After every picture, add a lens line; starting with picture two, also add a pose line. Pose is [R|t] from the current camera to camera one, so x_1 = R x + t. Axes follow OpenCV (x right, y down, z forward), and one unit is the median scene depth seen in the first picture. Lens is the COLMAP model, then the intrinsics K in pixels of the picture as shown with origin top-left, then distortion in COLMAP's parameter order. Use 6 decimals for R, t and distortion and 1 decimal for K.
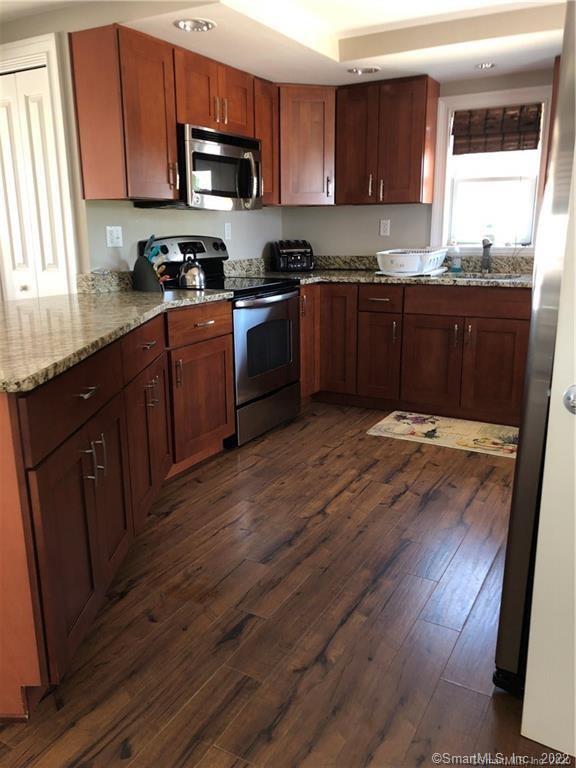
lens RADIAL K [[636.1, 0, 286.2], [0, 636.1, 382.1], [0, 0, 1]] dist [0.022380, -0.021116]
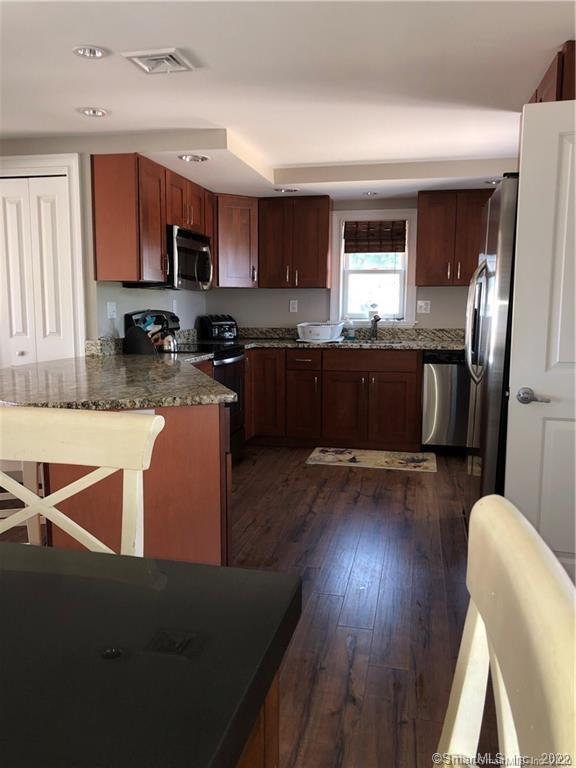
lens RADIAL K [[636.1, 0, 287.6], [0, 636.1, 386.4], [0, 0, 1]] dist [0.022380, -0.021116]
pose [[0.955329, -0.024829, 0.294500, -0.278006], [0.056925, 0.993265, -0.100916, 0.053300], [-0.290011, 0.113173, 0.950308, -0.219026]]
